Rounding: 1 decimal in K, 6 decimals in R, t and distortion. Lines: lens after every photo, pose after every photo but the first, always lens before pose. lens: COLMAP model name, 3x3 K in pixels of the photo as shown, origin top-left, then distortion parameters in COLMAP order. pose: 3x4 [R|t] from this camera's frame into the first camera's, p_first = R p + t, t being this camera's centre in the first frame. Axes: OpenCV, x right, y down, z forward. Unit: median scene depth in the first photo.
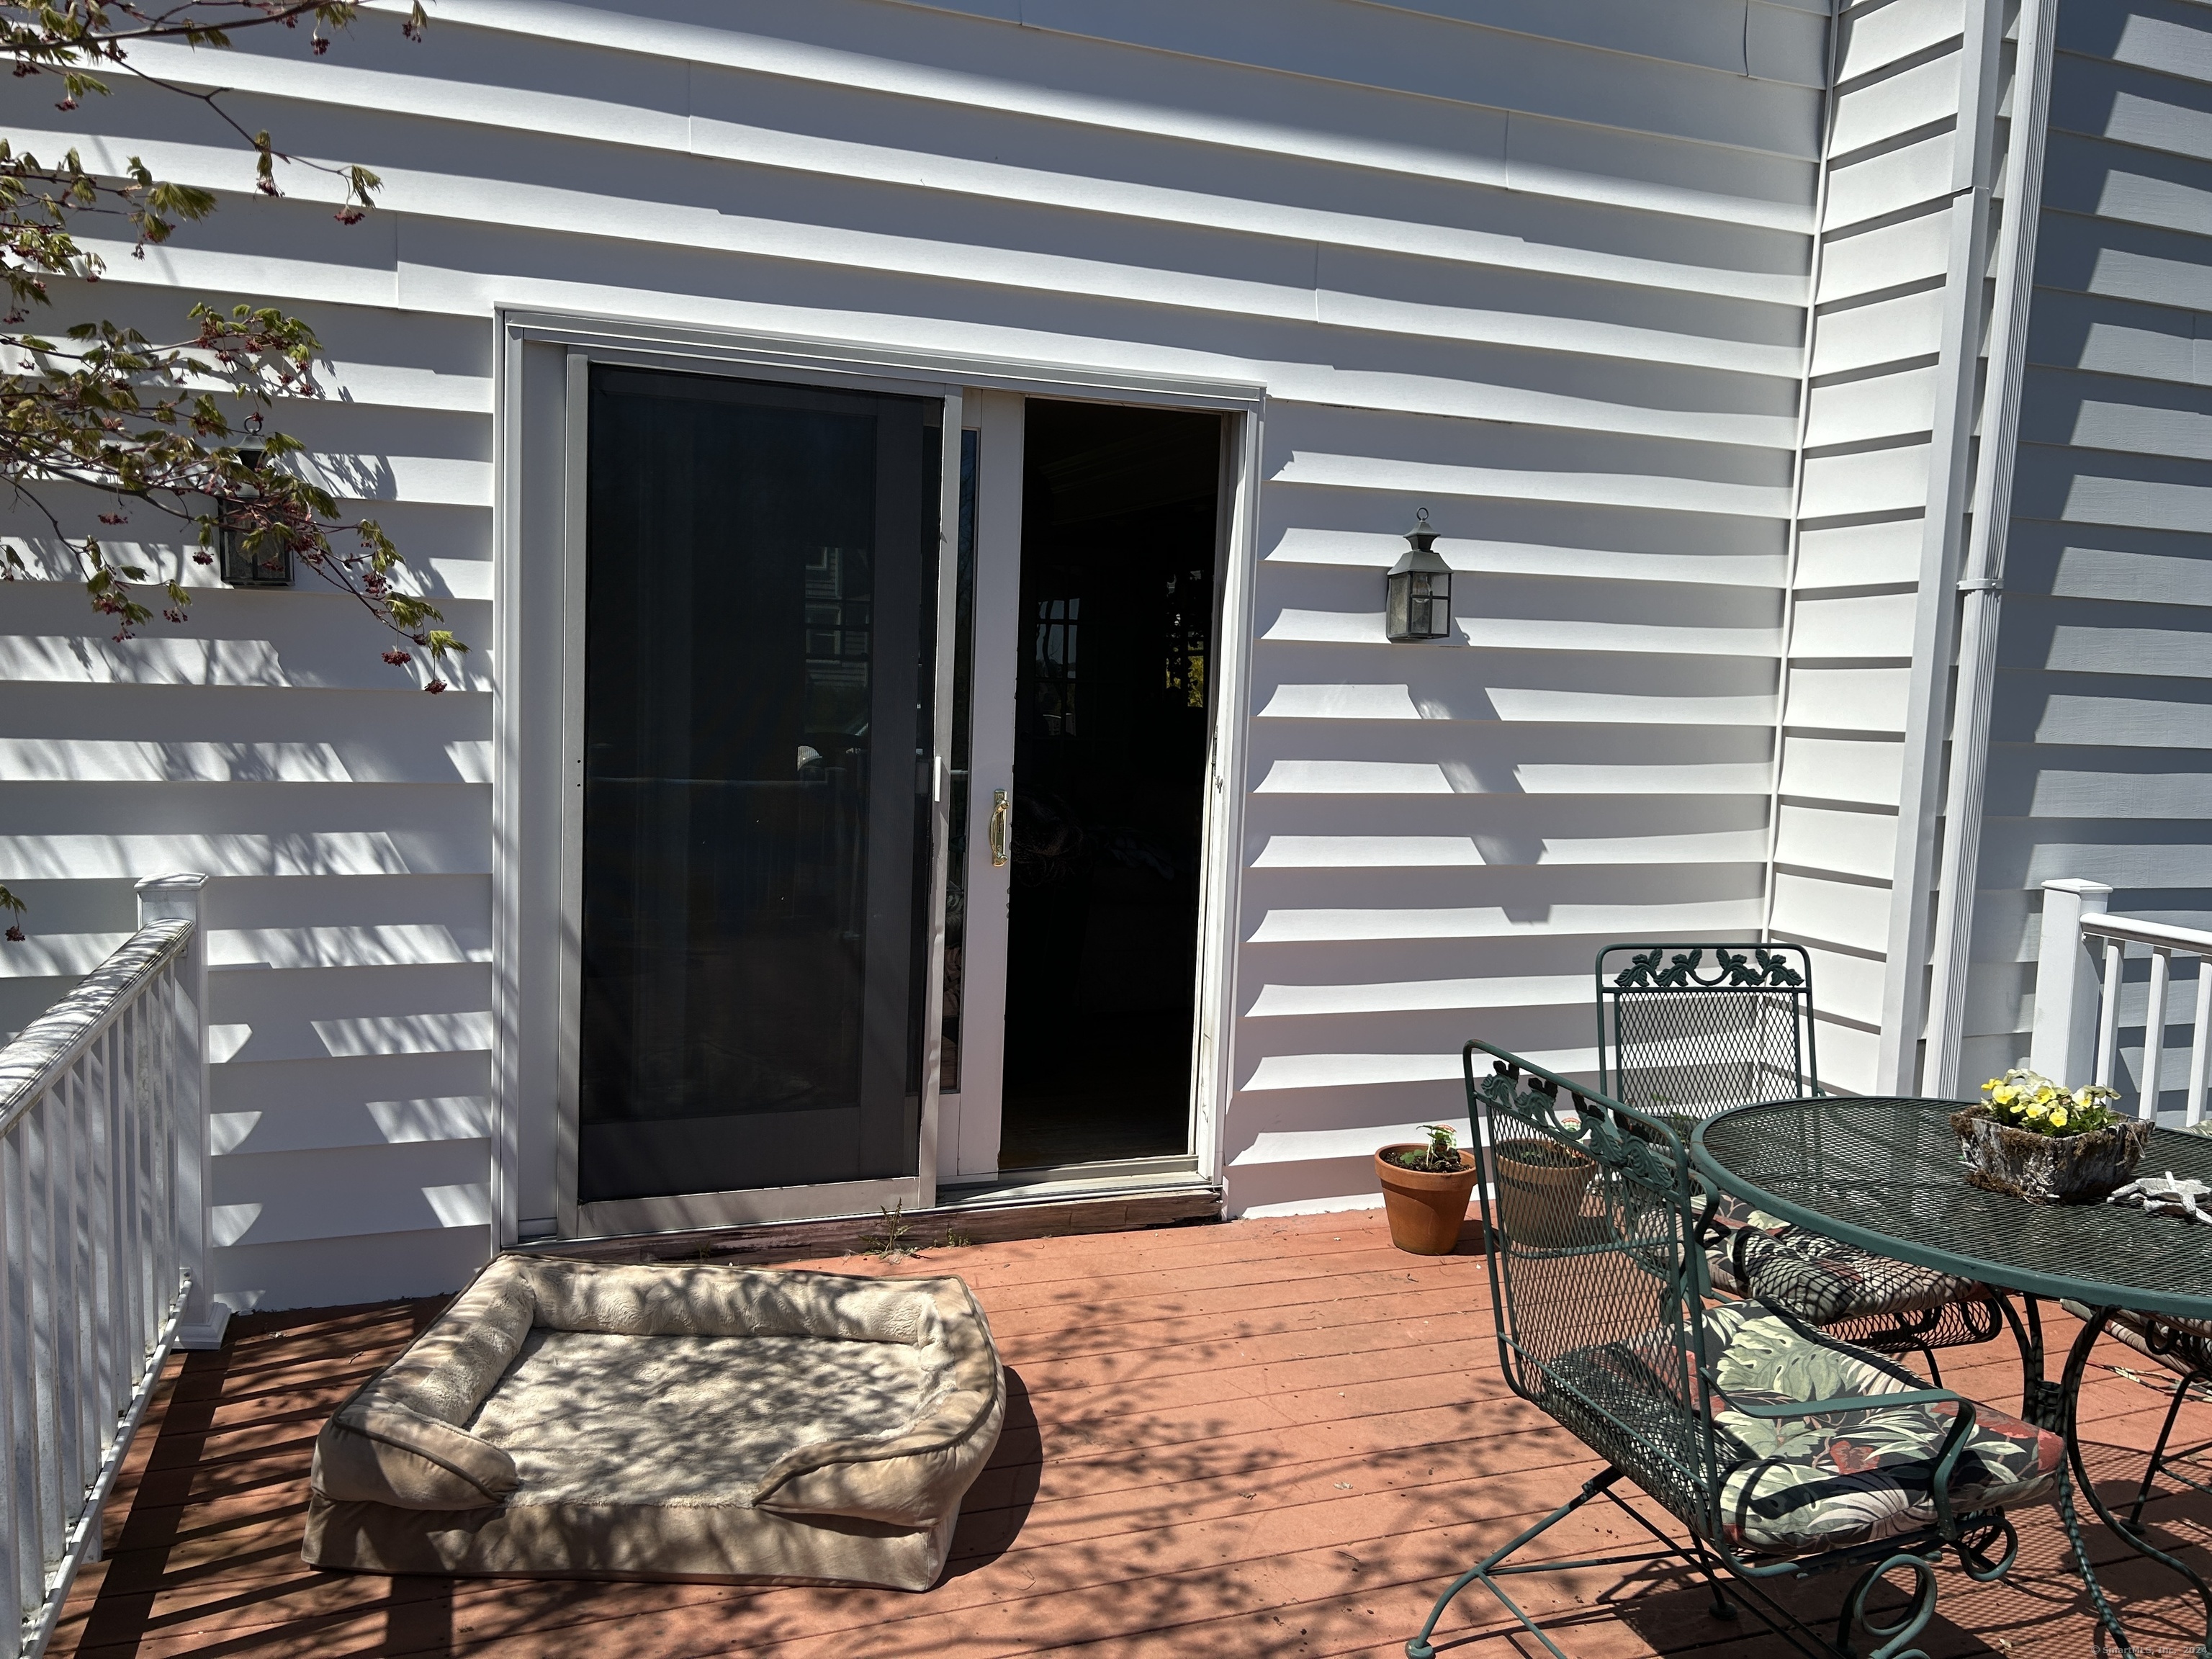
lens RADIAL K [[1680.3, 0, 1106.0], [0, 1680.3, 829.5], [0, 0, 1]] dist [0.086362, -0.081494]
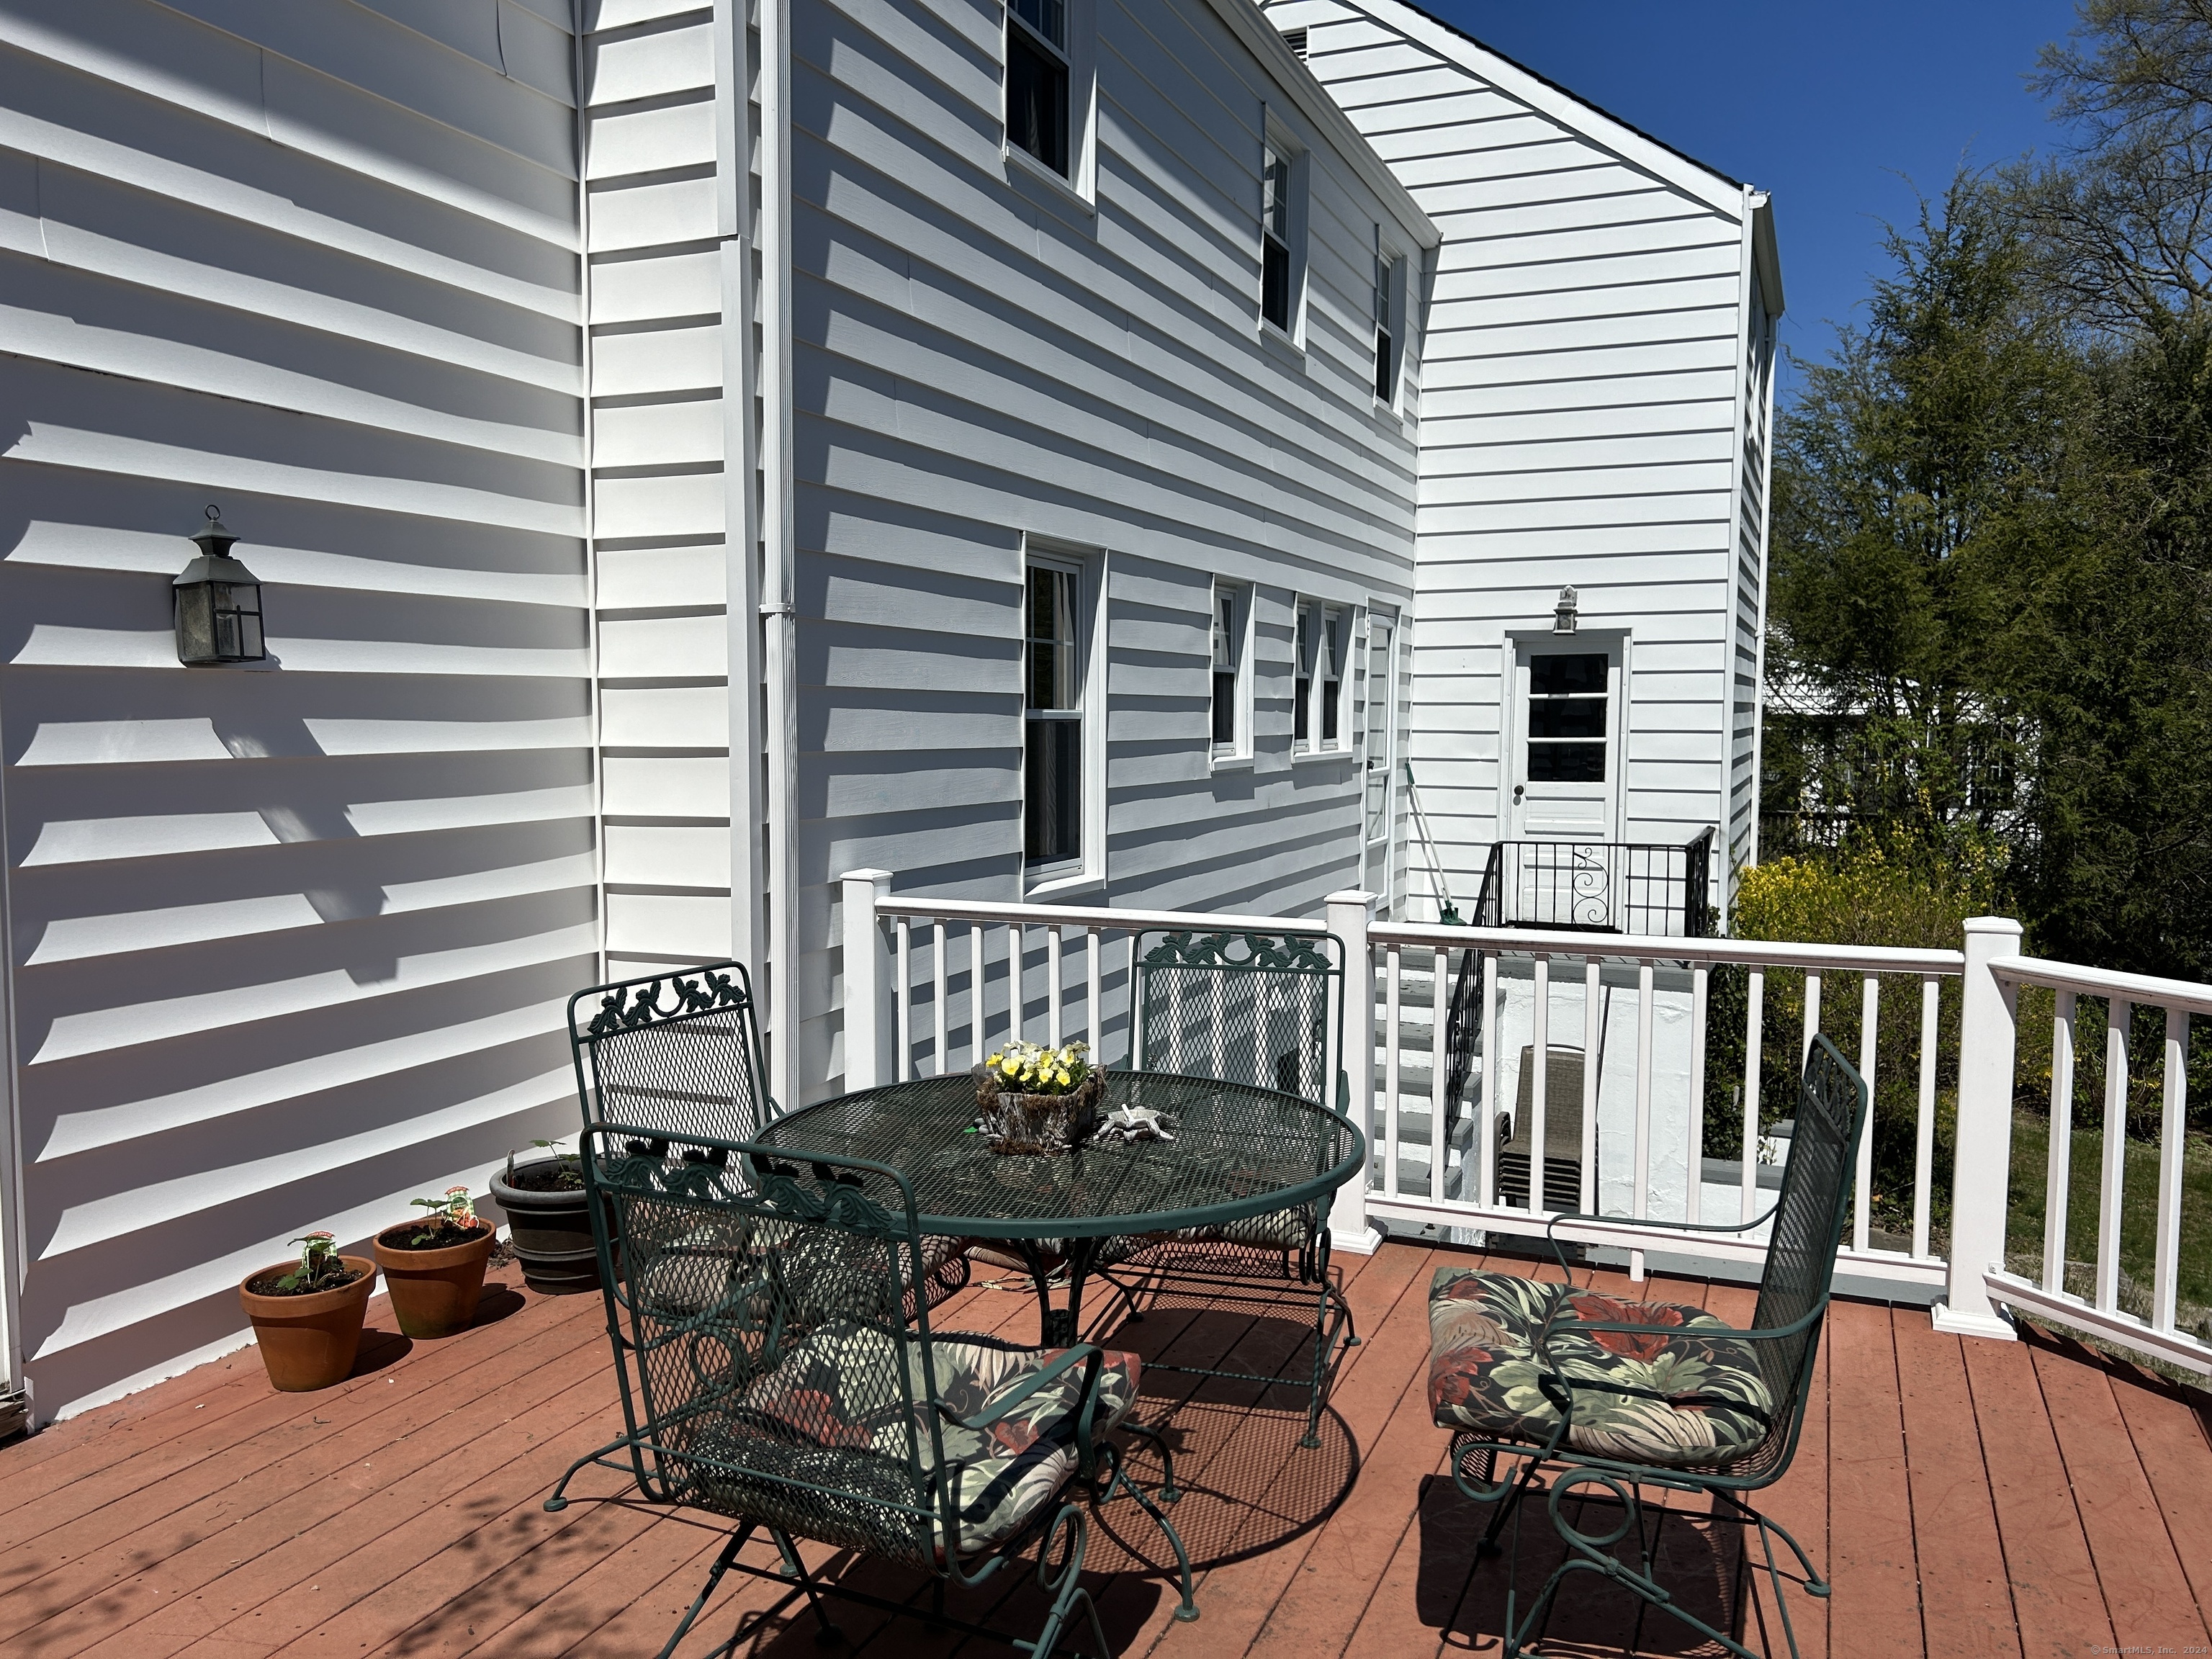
lens RADIAL K [[1673.1, 0, 1112.7], [0, 1673.1, 850.1], [0, 0, 1]] dist [0.046941, -0.035475]
pose [[0.691402, -0.096522, 0.715994, -0.117108], [0.094964, 0.994578, 0.042375, -0.015313], [-0.716202, 0.038696, 0.696819, 0.113030]]
